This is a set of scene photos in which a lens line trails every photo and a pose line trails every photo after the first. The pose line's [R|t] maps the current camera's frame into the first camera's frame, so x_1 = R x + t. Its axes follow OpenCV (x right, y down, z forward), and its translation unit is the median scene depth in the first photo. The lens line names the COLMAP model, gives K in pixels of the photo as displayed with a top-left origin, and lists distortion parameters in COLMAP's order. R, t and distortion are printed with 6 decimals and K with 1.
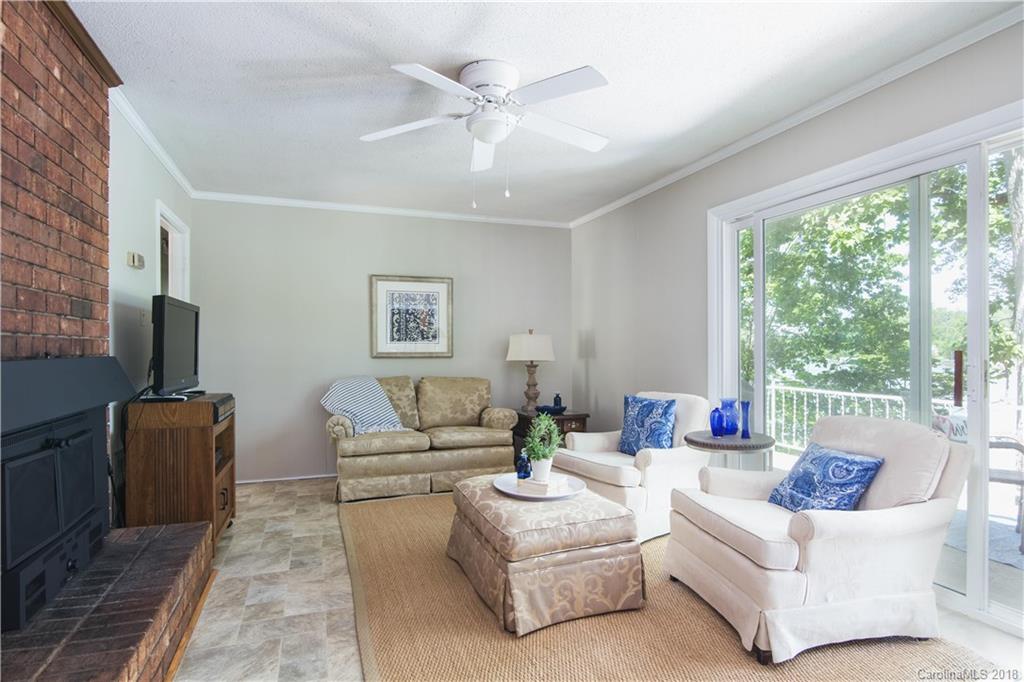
lens RADIAL K [[541.4, 0, 507.1], [0, 541.4, 344.0], [0, 0, 1]] dist [-0.032165, -0.004851]
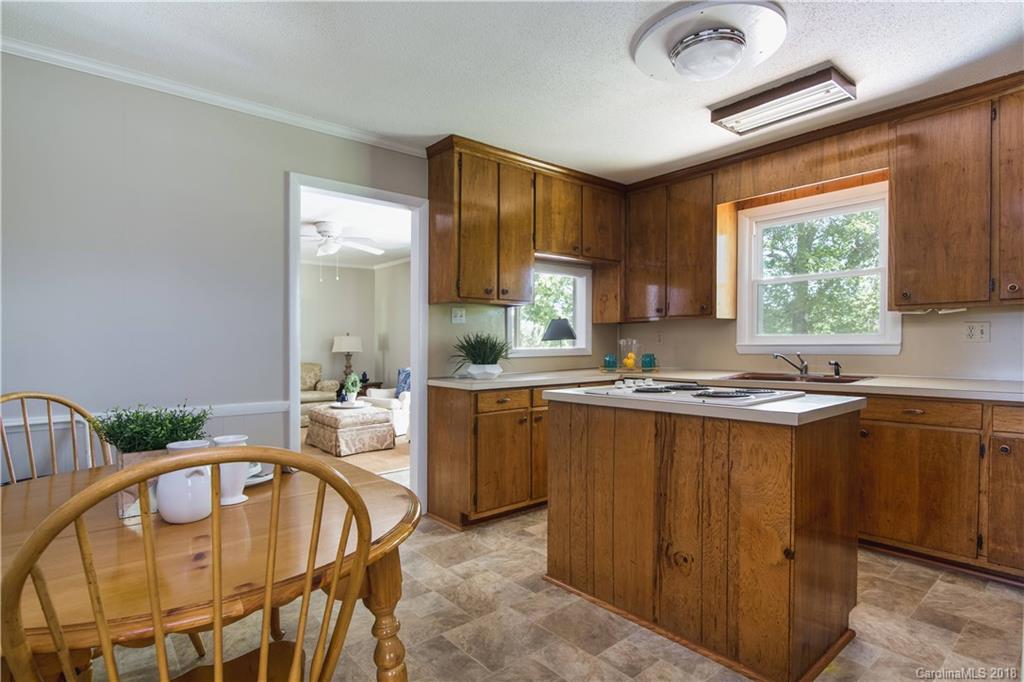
lens RADIAL K [[541.4, 0, 519.0], [0, 541.4, 340.0], [0, 0, 1]] dist [-0.032165, -0.004851]
pose [[0.940375, 0.004590, 0.340109, -0.045937], [-0.004289, 0.999989, -0.001639, -0.009507], [-0.340113, 0.000083, 0.940384, -1.319403]]
